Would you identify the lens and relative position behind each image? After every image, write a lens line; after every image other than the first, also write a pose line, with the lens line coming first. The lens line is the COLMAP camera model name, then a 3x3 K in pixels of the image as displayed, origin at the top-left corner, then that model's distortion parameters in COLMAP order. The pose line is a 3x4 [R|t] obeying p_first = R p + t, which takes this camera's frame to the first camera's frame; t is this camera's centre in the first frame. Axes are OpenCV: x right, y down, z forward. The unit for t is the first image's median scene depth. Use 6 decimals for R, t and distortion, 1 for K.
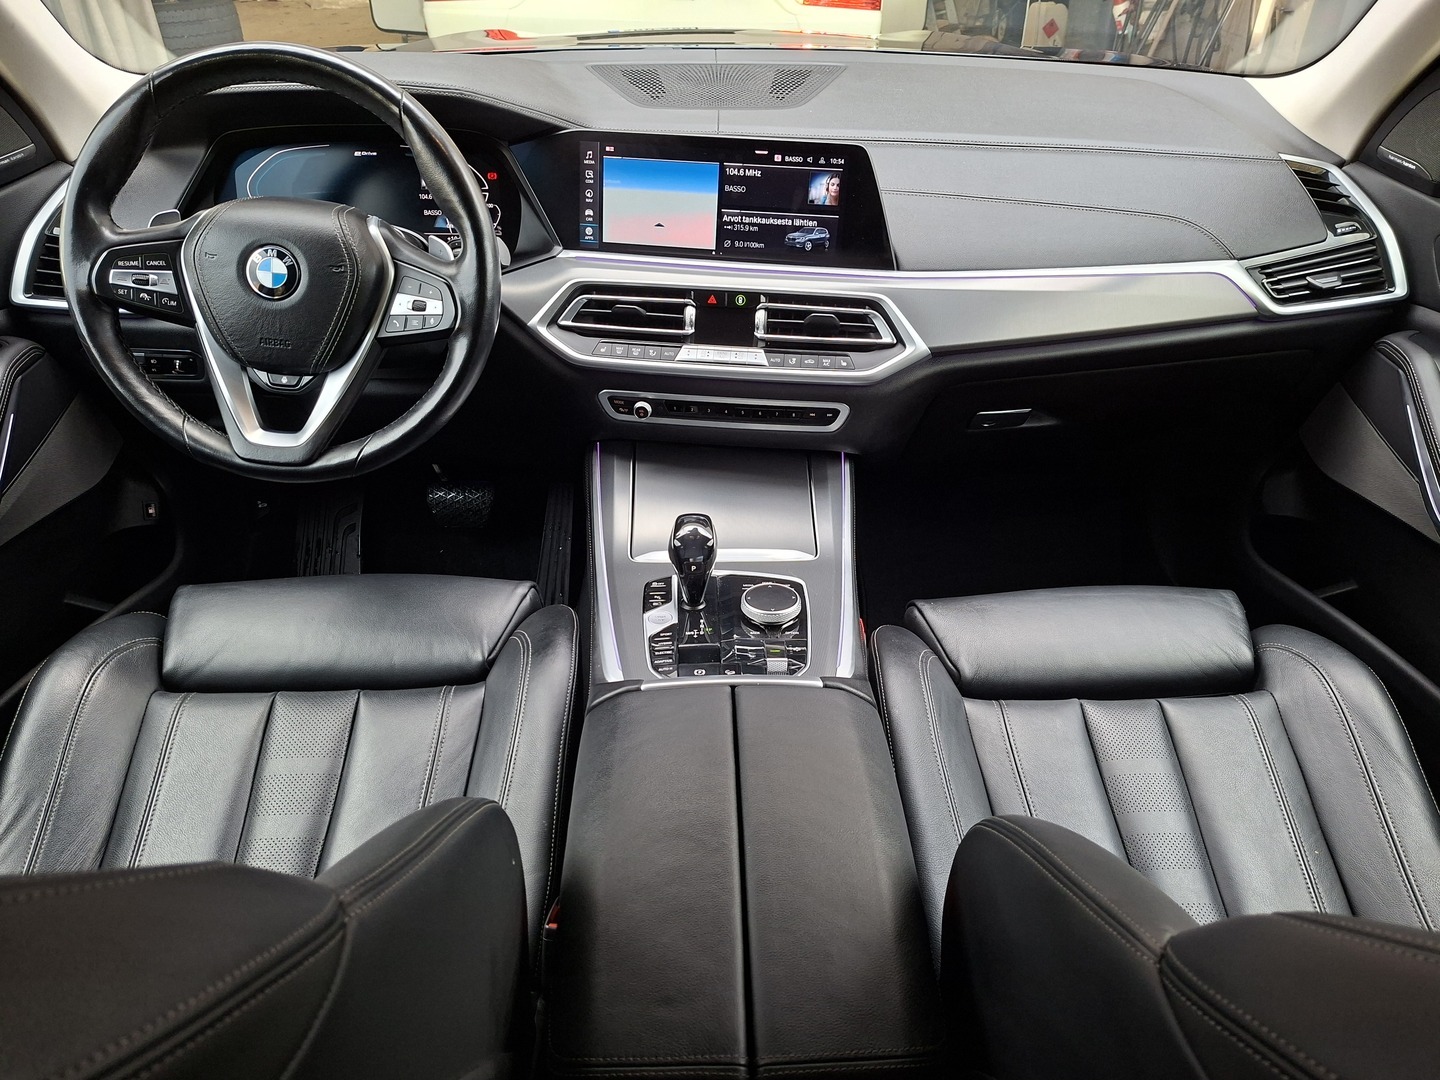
lens RADIAL K [[1015.8, 0, 734.3], [0, 1015.8, 564.7], [0, 0, 1]] dist [0.057598, -0.068332]
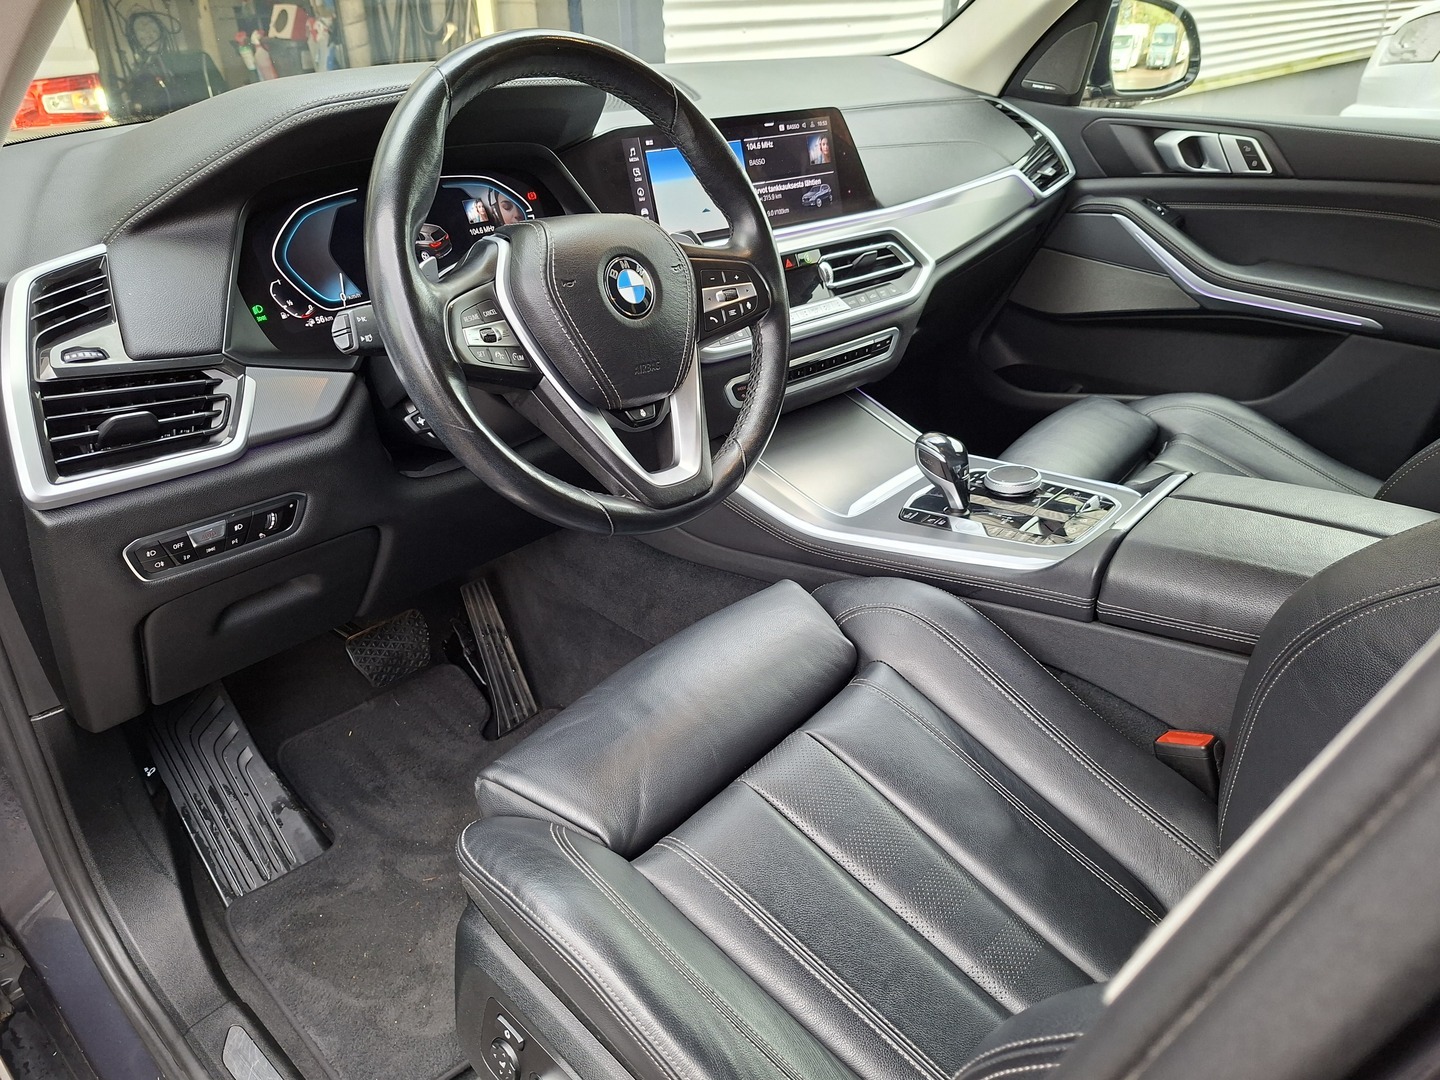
lens RADIAL K [[1015.8, 0, 741.0], [0, 1015.8, 539.2], [0, 0, 1]] dist [0.057598, -0.068332]
pose [[0.682085, -0.368287, 0.631763, -0.806048], [0.439810, 0.896810, 0.047954, -0.078934], [-0.584232, 0.245147, 0.773677, 0.293735]]
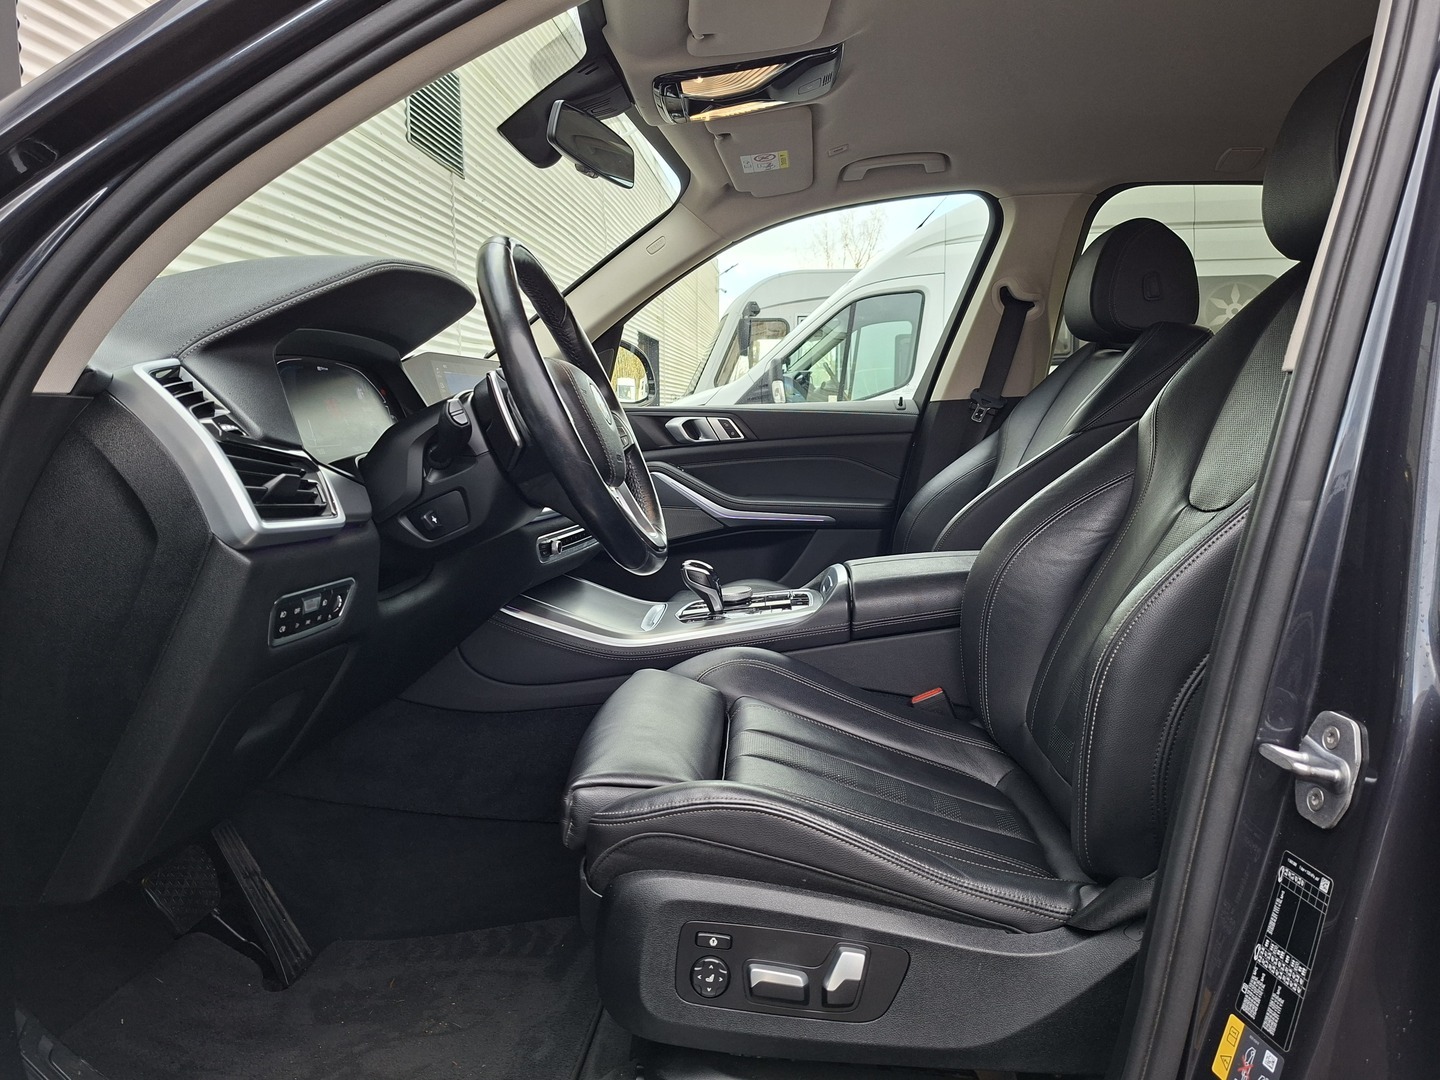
lens RADIAL K [[1015.8, 0, 728.1], [0, 1015.8, 538.3], [0, 0, 1]] dist [0.057598, -0.068332]
pose [[0.053083, -0.113449, 0.992125, -1.269473], [0.580937, 0.811605, 0.061724, -0.113003], [-0.812216, 0.573086, 0.108989, 0.650996]]
